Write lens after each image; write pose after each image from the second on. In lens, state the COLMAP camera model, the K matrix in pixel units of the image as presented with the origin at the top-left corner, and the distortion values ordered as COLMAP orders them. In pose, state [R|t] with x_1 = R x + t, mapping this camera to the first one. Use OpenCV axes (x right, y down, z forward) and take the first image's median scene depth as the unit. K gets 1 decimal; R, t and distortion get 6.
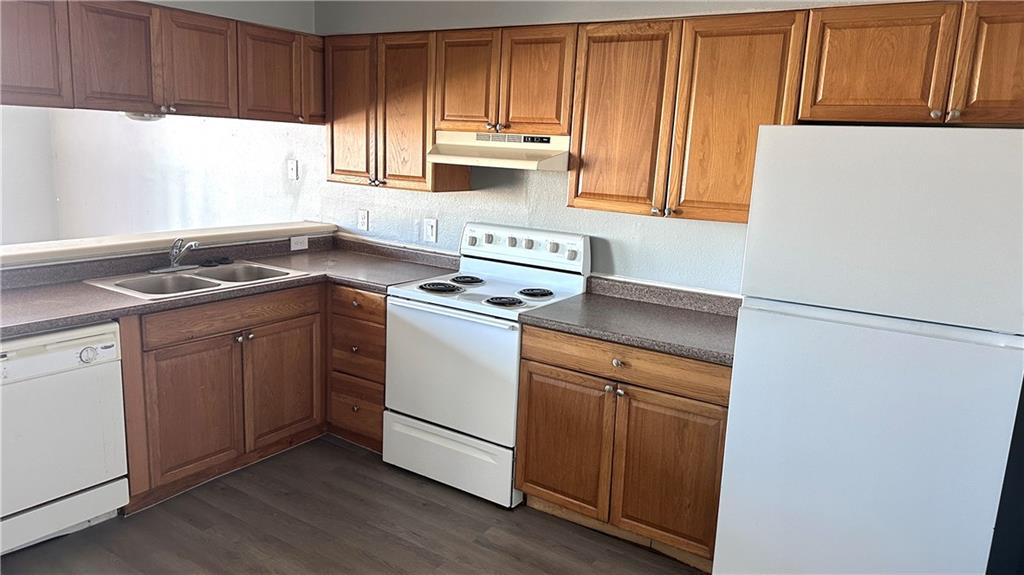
lens RADIAL K [[707.4, 0, 511.7], [0, 707.4, 285.3], [0, 0, 1]] dist [-0.004788, -0.007546]
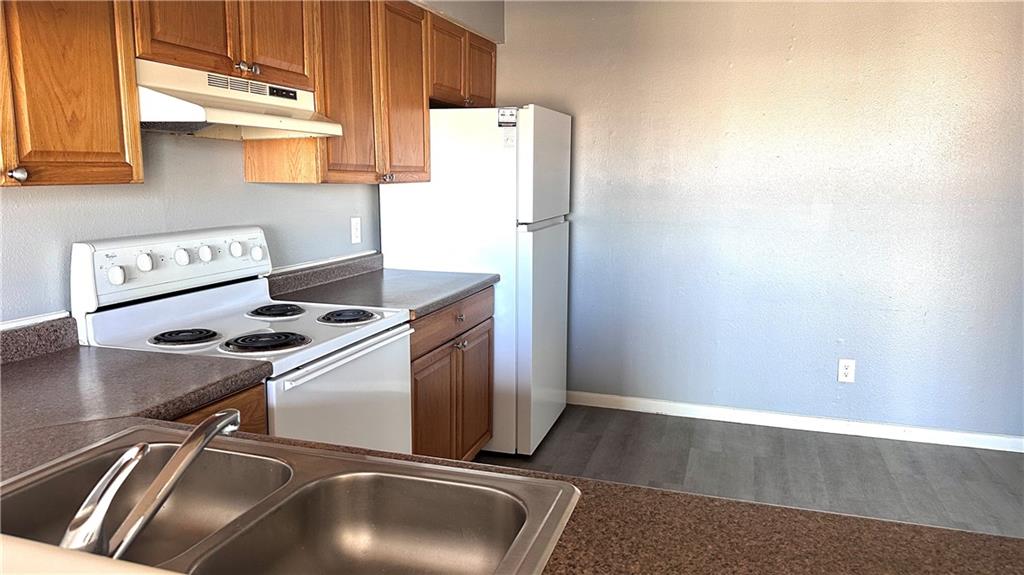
lens RADIAL K [[707.4, 0, 517.2], [0, 707.4, 285.4], [0, 0, 1]] dist [-0.004788, -0.007546]
pose [[-0.272954, -0.194441, 0.942172, -0.720913], [0.163390, 0.955763, 0.244581, -0.154172], [-0.948051, 0.220701, -0.229110, 0.965227]]
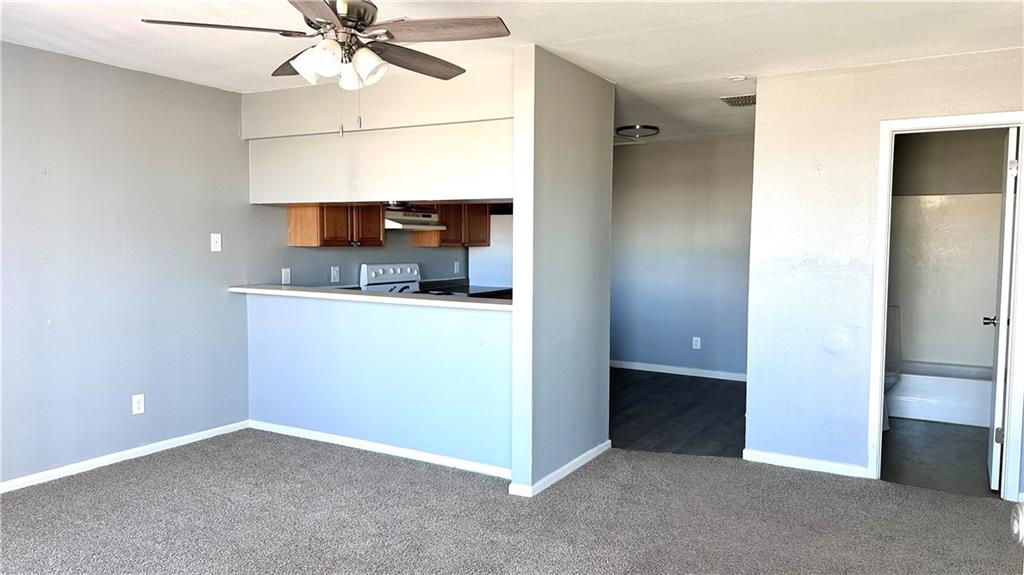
lens RADIAL K [[707.4, 0, 511.8], [0, 707.4, 287.3], [0, 0, 1]] dist [-0.004788, -0.007546]
pose [[-0.053605, -0.111721, 0.992293, -2.006867], [0.177052, 0.976913, 0.119554, -0.201844], [-0.982741, 0.182096, -0.032587, 0.846356]]
